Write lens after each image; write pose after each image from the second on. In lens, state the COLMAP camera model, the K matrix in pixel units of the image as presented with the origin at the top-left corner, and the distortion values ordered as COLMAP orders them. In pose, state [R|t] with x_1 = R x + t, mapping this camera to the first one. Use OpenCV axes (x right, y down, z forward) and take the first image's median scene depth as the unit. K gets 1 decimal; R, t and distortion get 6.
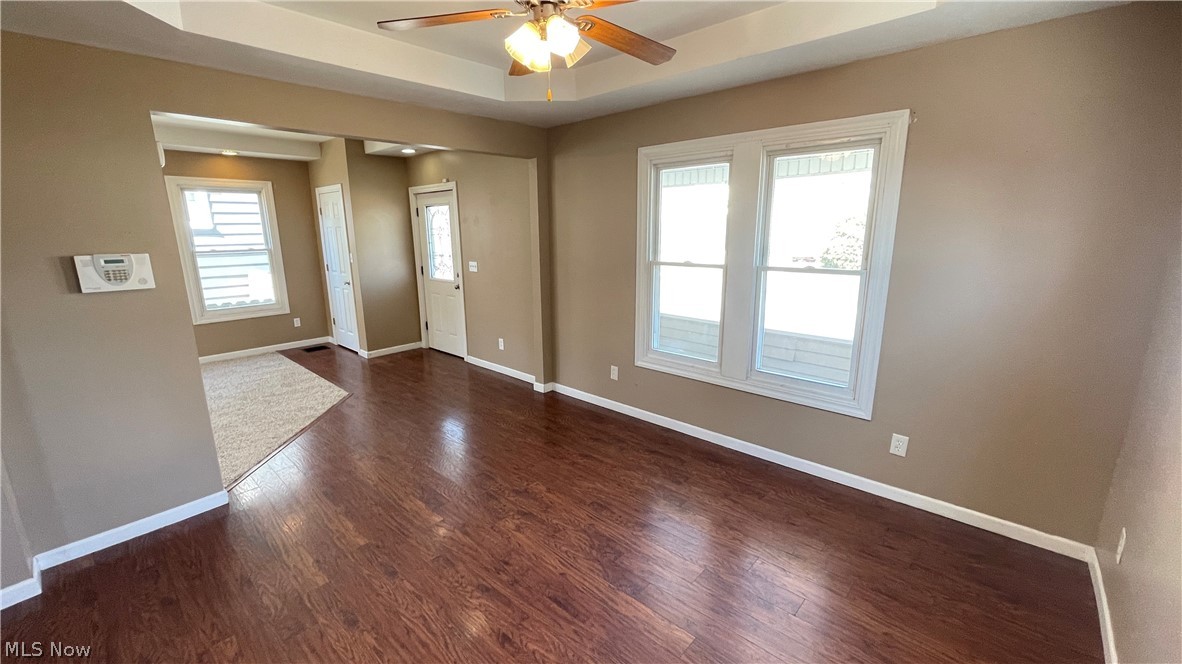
lens RADIAL K [[474.4, 0, 591.1], [0, 474.4, 331.1], [0, 0, 1]] dist [-0.000074, -0.000032]
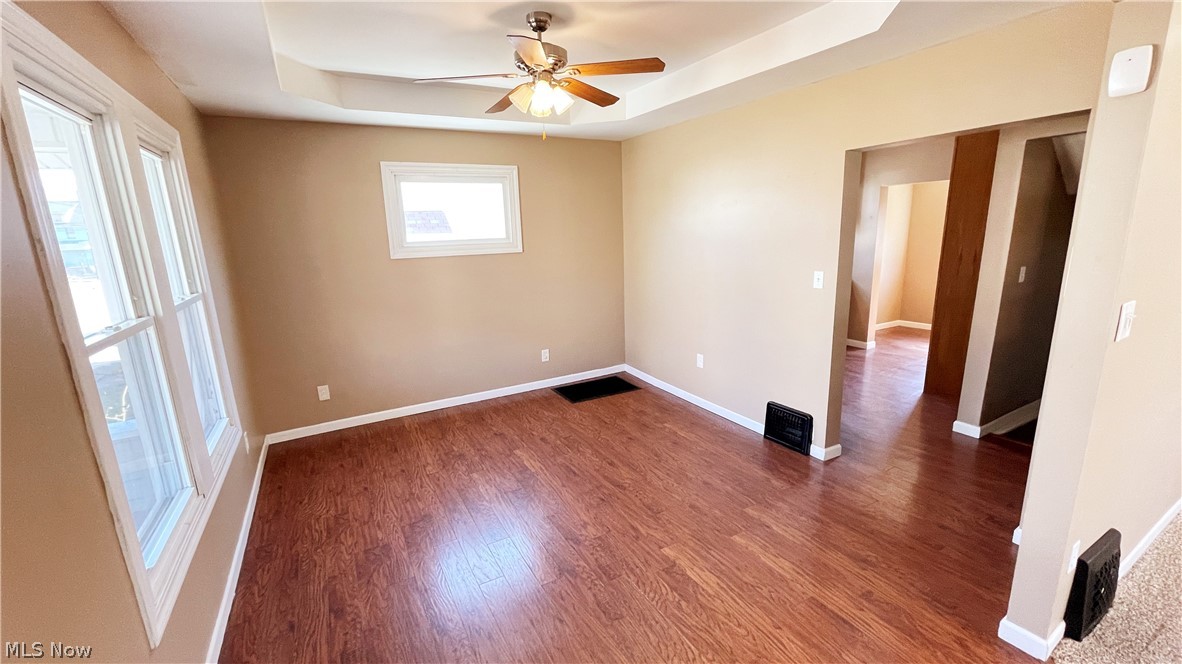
lens RADIAL K [[474.4, 0, 590.7], [0, 474.4, 332.5], [0, 0, 1]] dist [-0.000074, -0.000032]
pose [[-0.949105, -0.021892, 0.314198, -0.479988], [0.113312, 0.907052, 0.405484, -0.369581], [-0.293871, 0.420449, -0.858407, 1.711462]]
